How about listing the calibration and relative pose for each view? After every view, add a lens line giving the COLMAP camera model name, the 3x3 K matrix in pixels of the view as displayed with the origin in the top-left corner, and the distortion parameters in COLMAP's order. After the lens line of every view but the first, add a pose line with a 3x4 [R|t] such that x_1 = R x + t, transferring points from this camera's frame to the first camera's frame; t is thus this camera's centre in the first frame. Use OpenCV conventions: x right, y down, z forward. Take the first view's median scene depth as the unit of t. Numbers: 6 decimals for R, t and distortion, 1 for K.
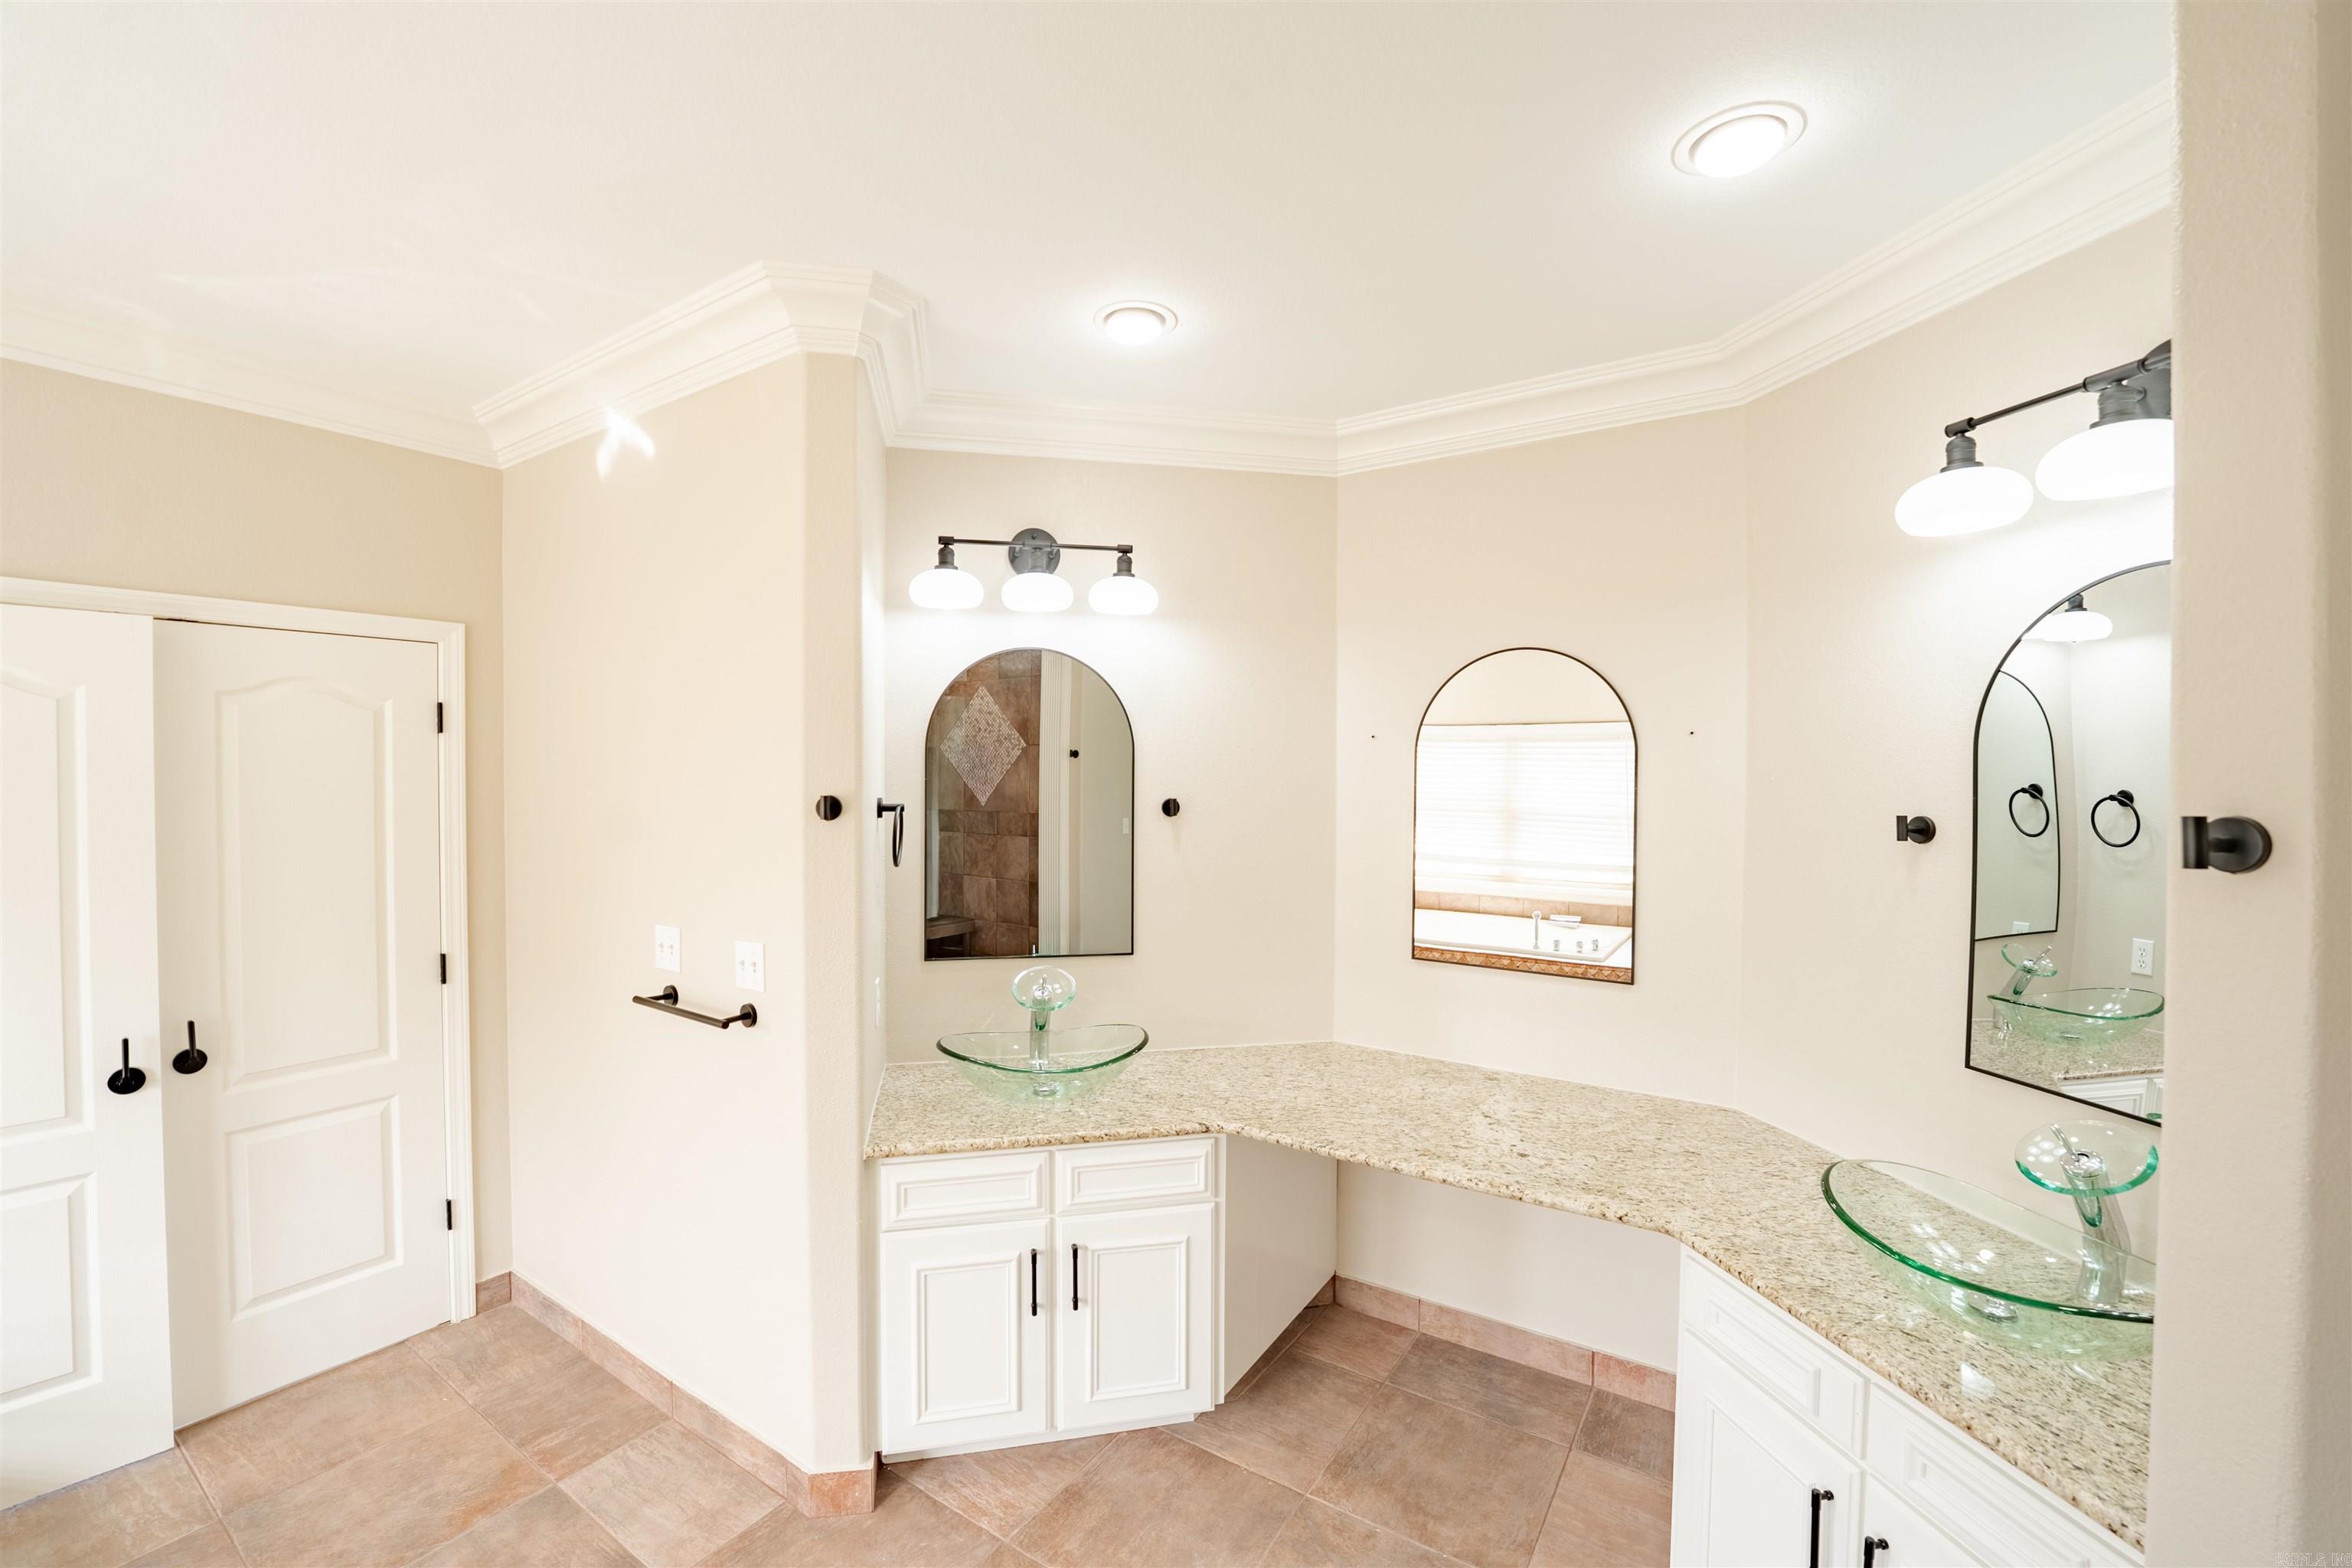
lens RADIAL K [[950.6, 0, 1170.3], [0, 950.6, 784.7], [0, 0, 1]] dist [-0.040019, 0.006375]
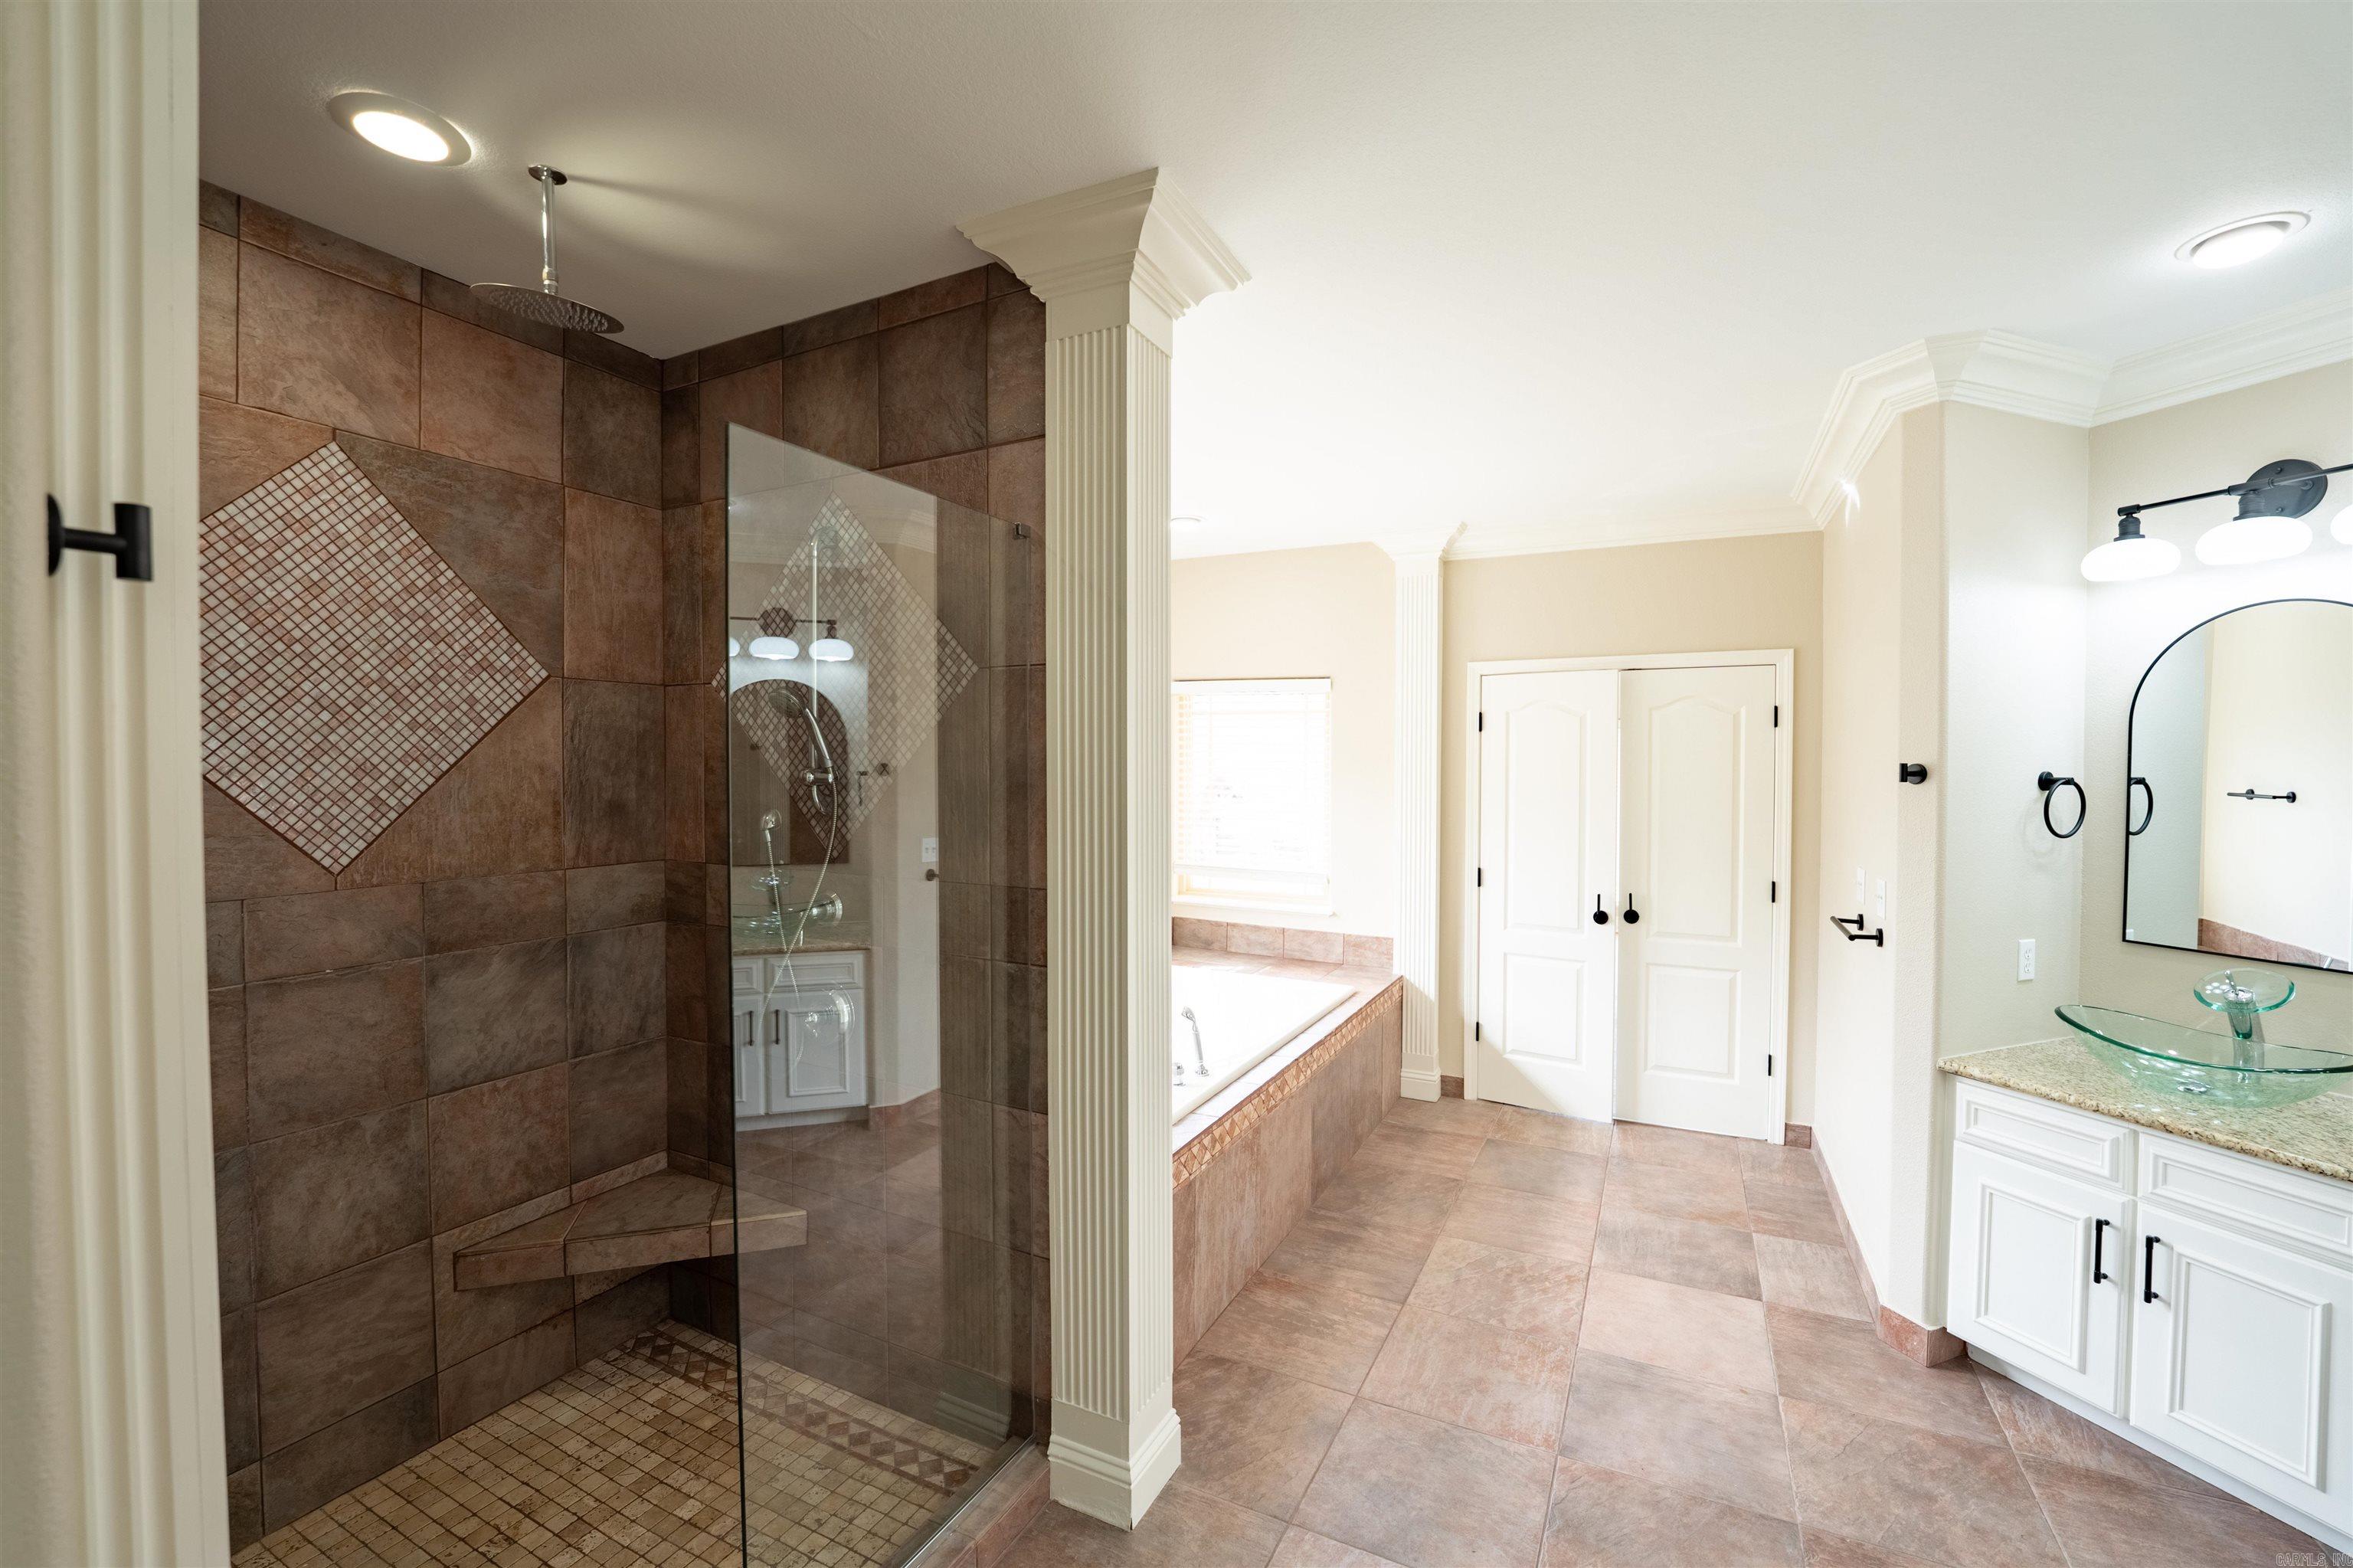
lens RADIAL K [[965.4, 0, 1184.9], [0, 965.4, 782.4], [0, 0, 1]] dist [-0.020601, 0.000374]
pose [[0.116350, 0.014926, -0.993096, 0.692419], [-0.016479, 0.999778, 0.013095, 0.030051], [0.993072, 0.014841, 0.116570, -0.090817]]
